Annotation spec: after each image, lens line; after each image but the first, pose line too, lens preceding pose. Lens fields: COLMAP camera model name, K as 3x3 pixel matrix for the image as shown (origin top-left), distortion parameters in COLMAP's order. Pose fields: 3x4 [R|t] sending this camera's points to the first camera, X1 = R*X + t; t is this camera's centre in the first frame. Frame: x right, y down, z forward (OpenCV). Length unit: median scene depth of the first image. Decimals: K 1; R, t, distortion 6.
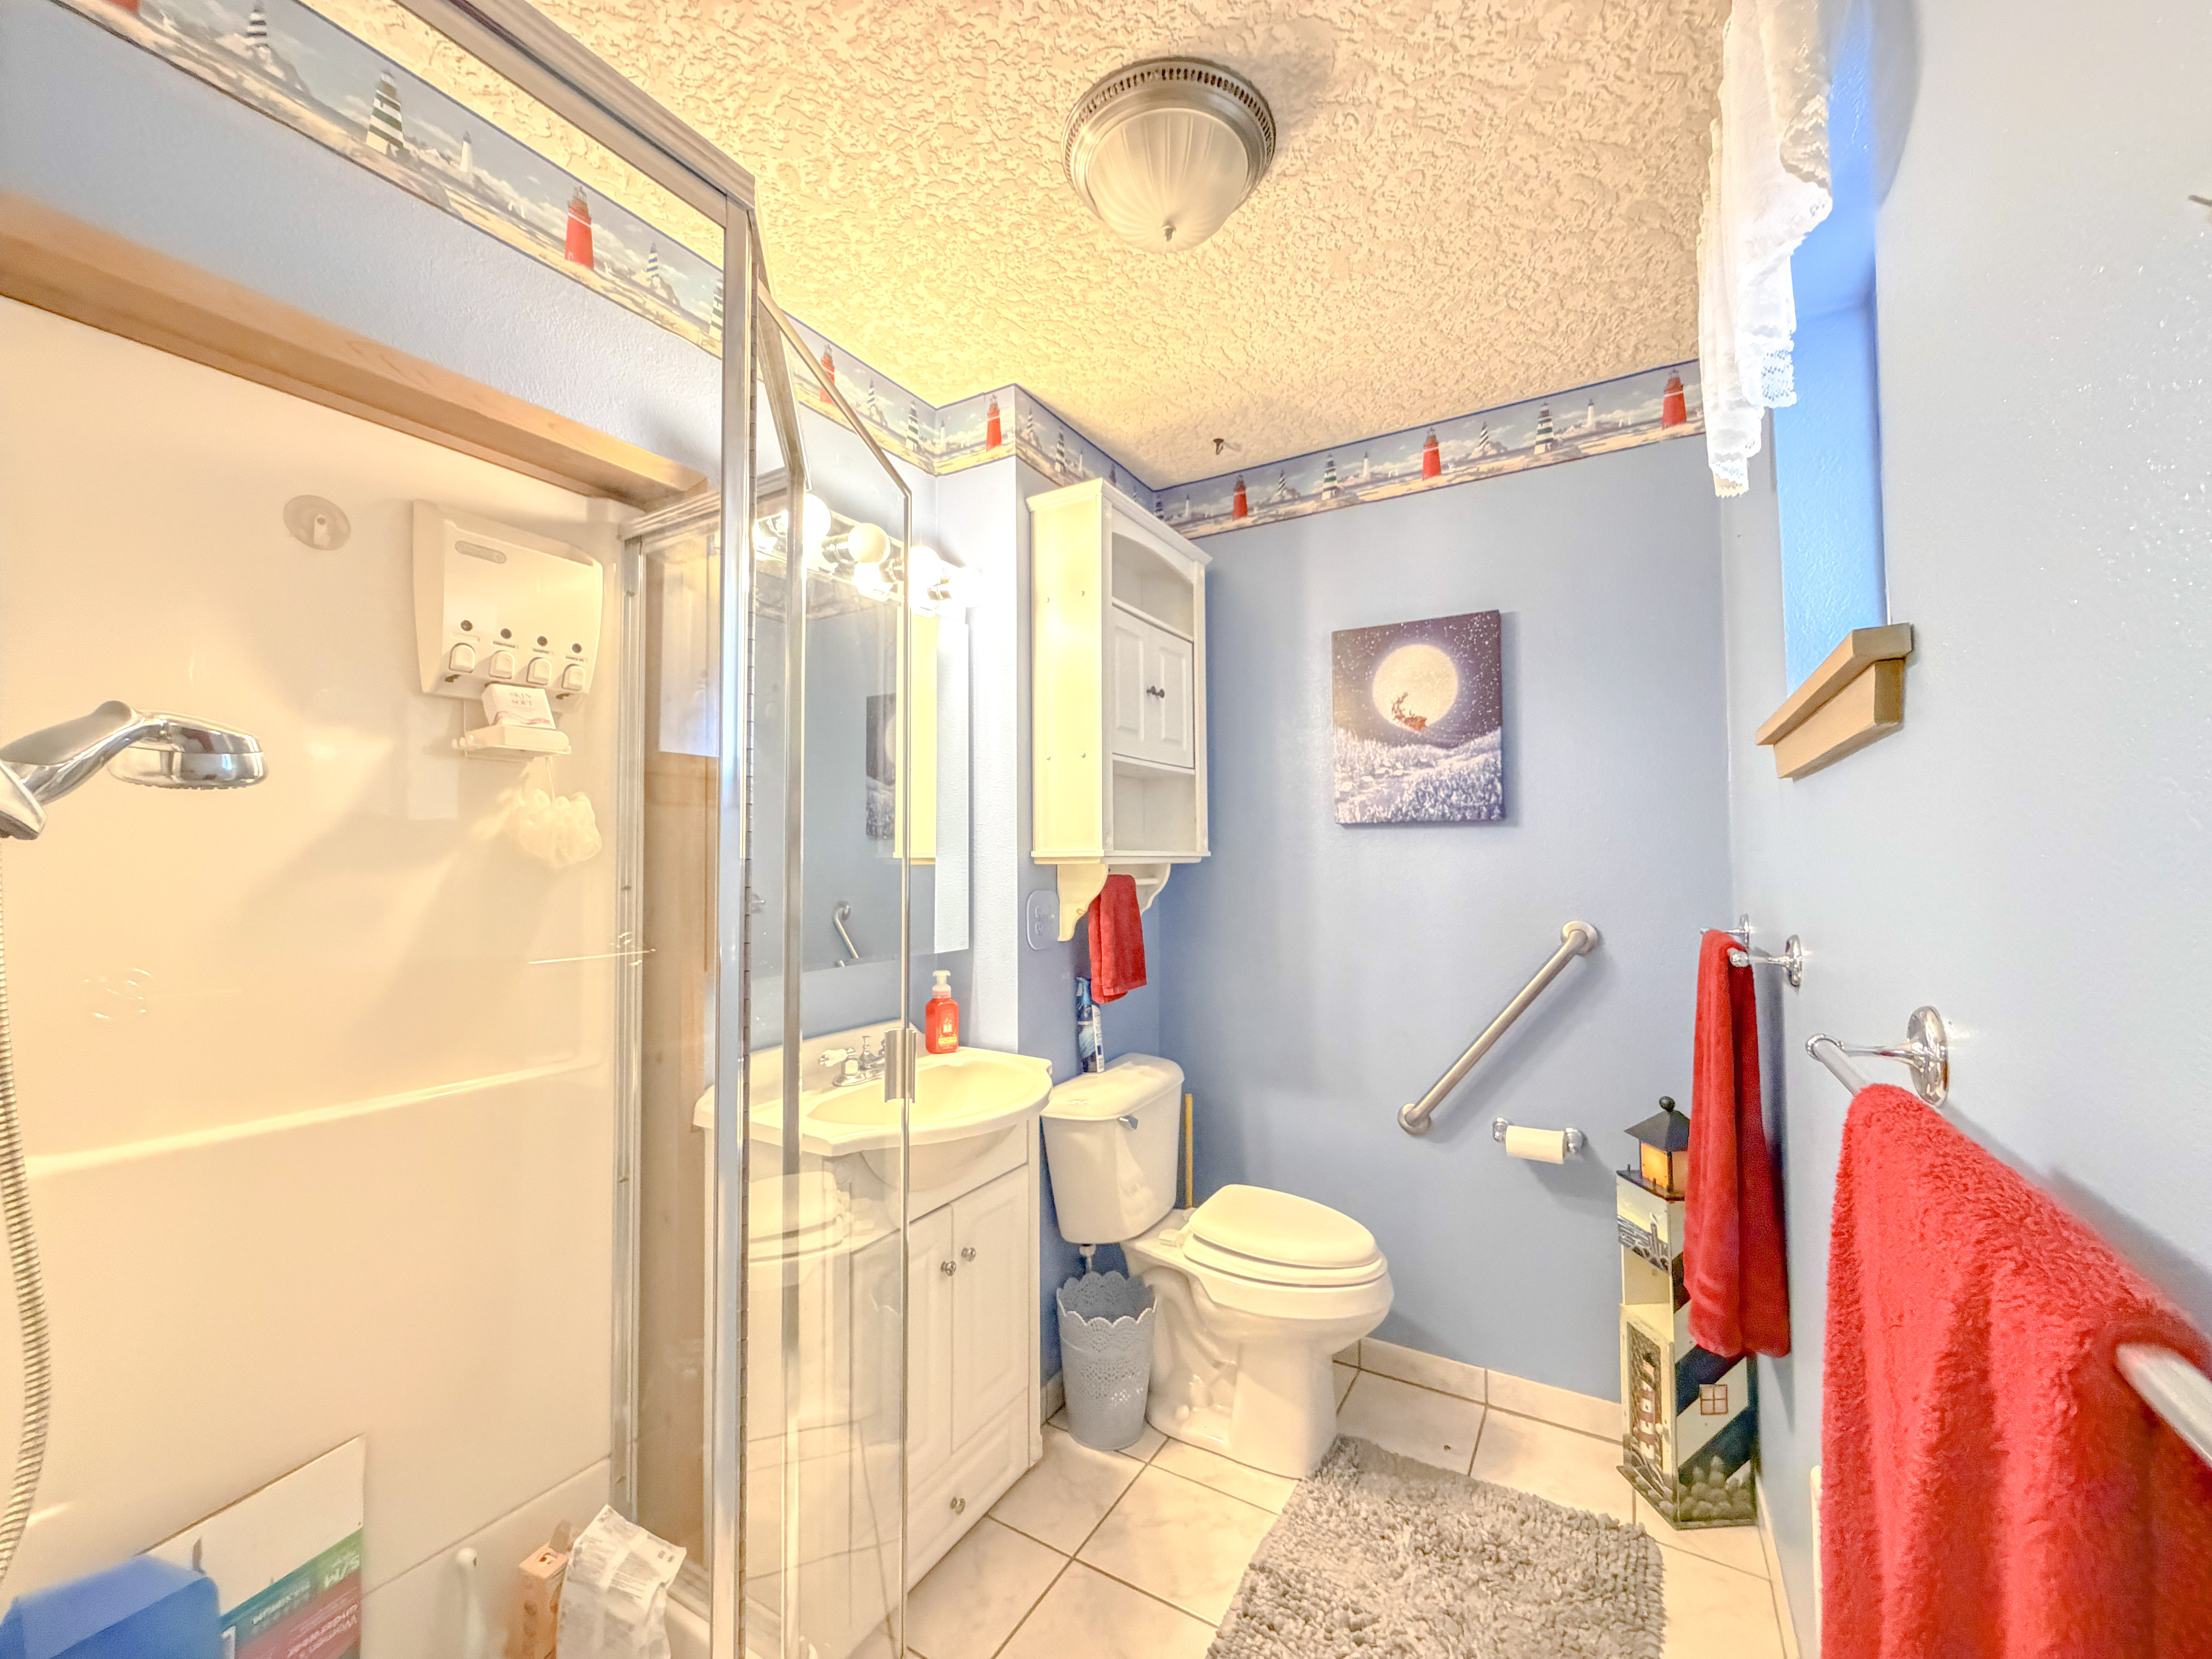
lens RADIAL K [[899.9, 0, 1091.6], [0, 899.9, 832.5], [0, 0, 1]] dist [-0.000394, 0.000045]
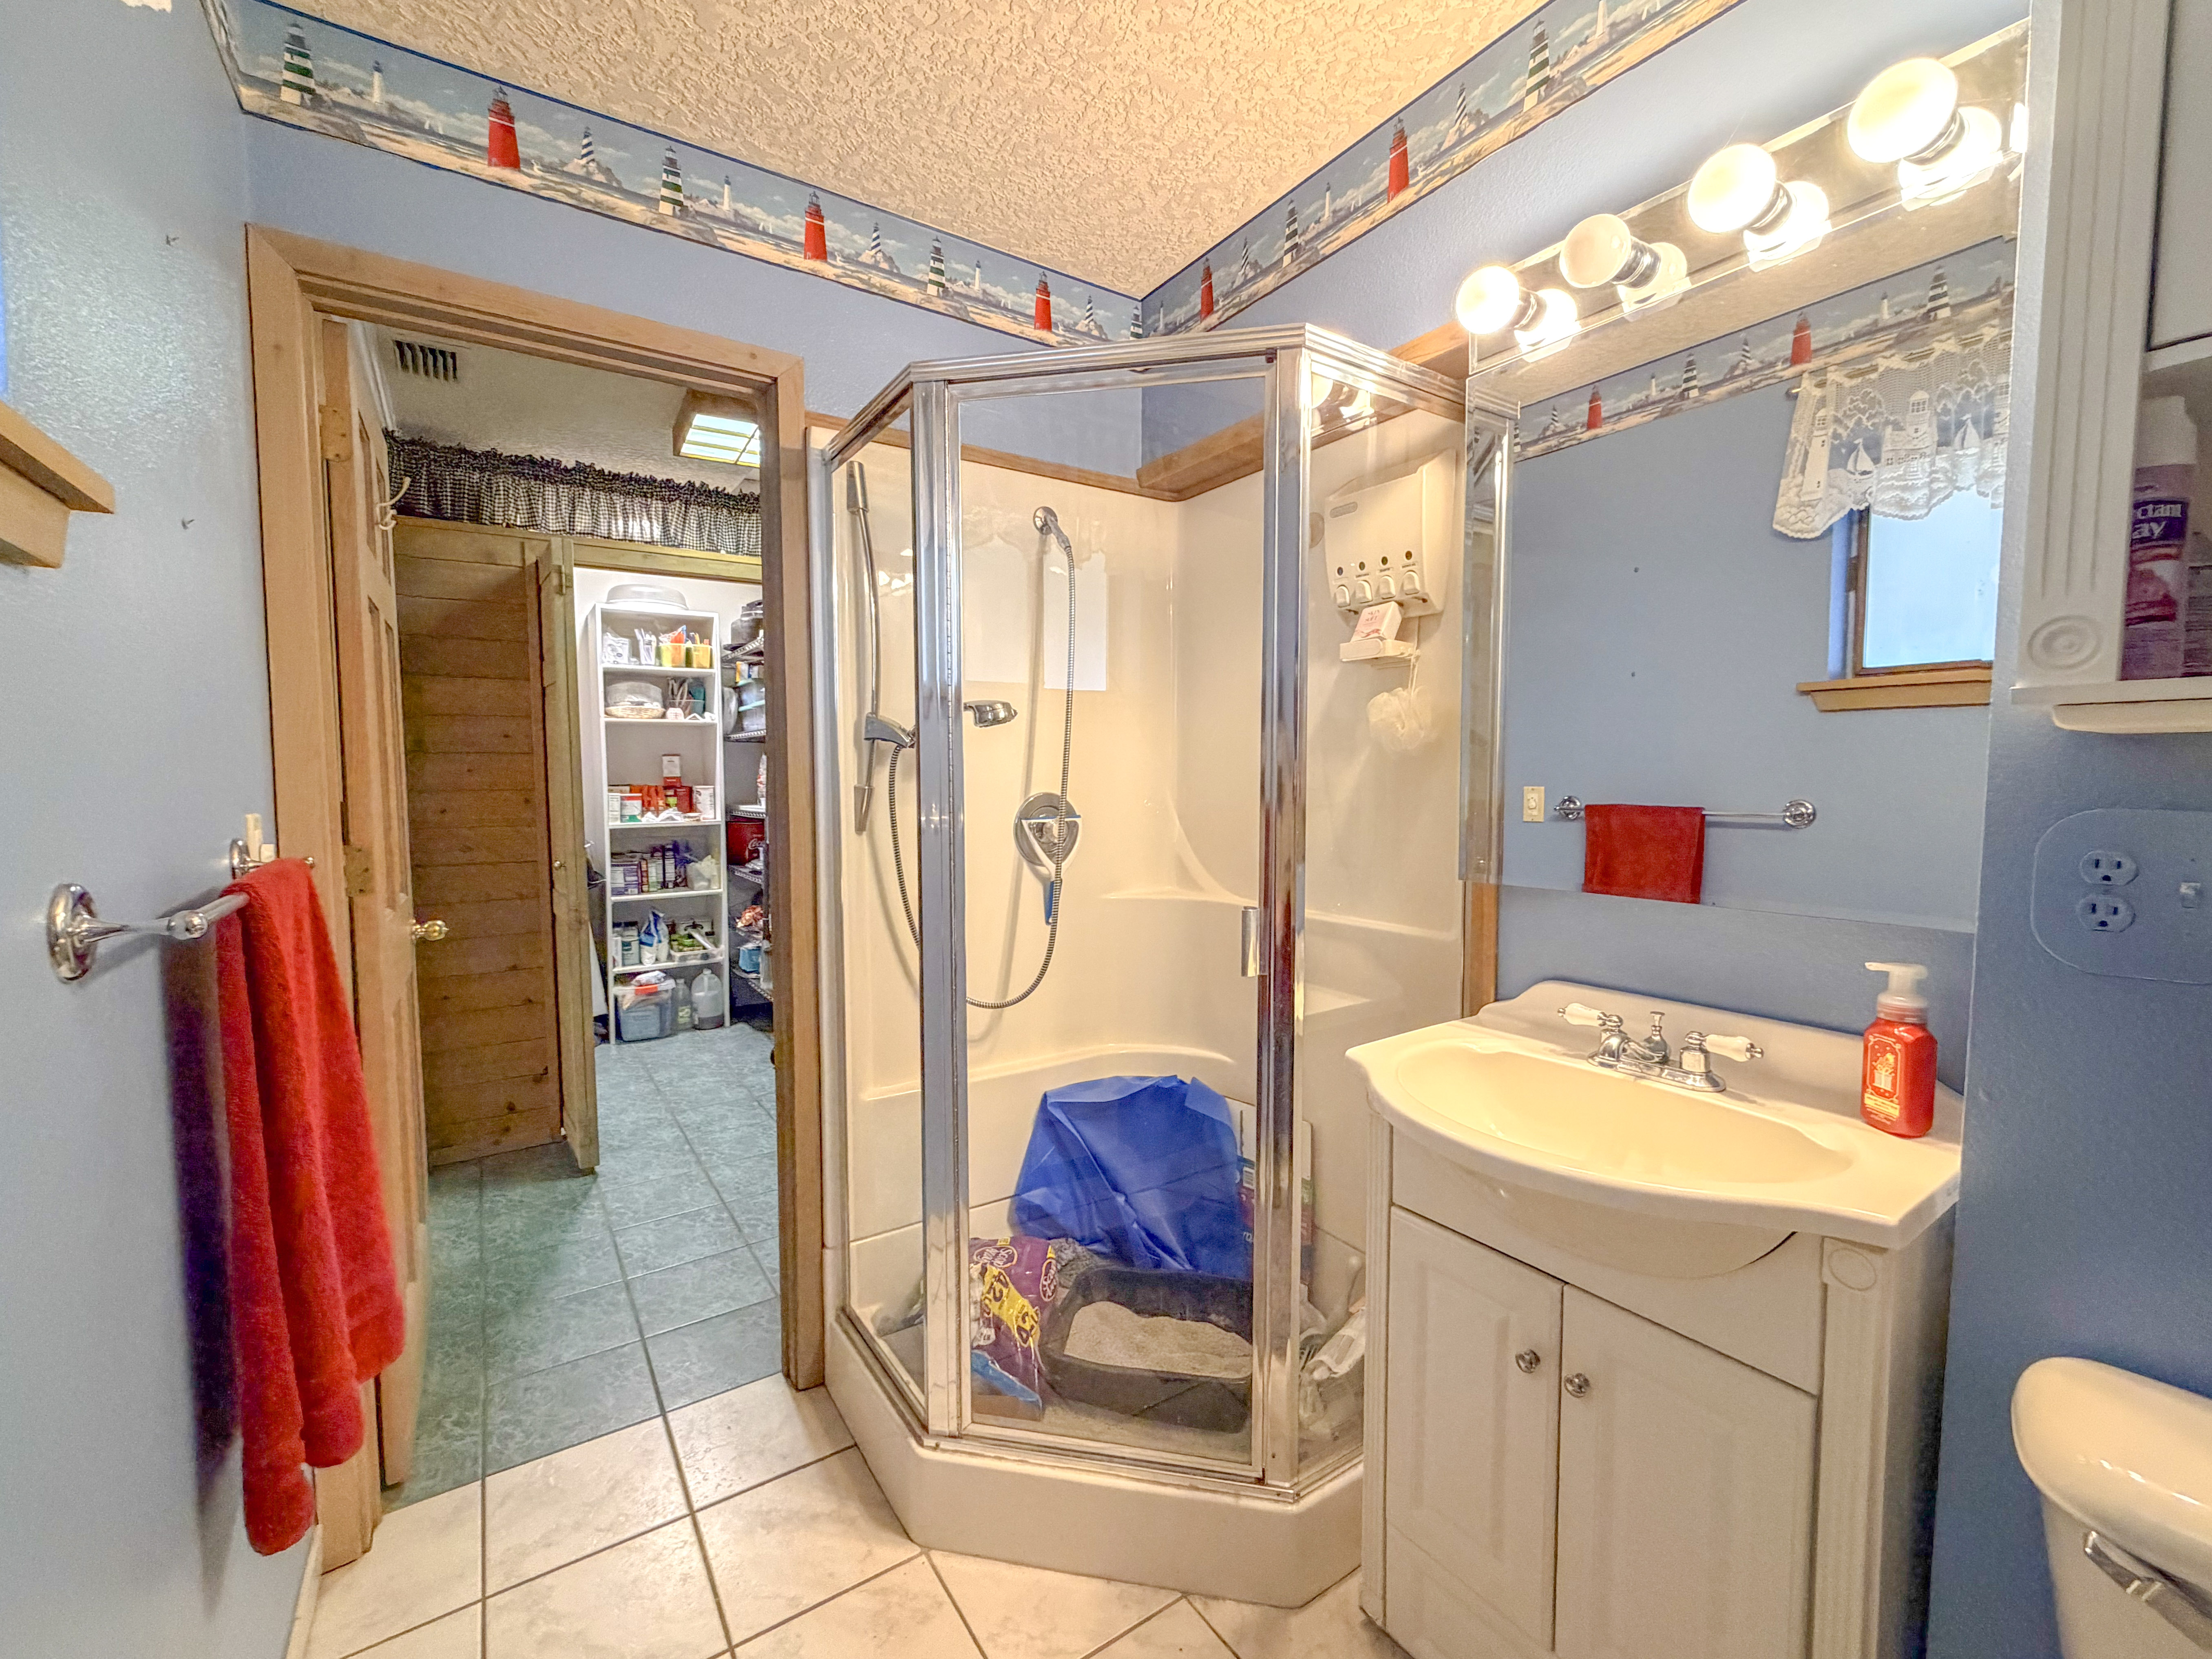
lens RADIAL K [[899.9, 0, 1091.6], [0, 899.9, 832.5], [0, 0, 1]] dist [-0.000394, 0.000045]
pose [[-0.417039, 0.060806, -0.906852, 0.649056], [0.028562, 0.998144, 0.053792, 0.067640], [0.908440, -0.003469, -0.418001, 1.188351]]
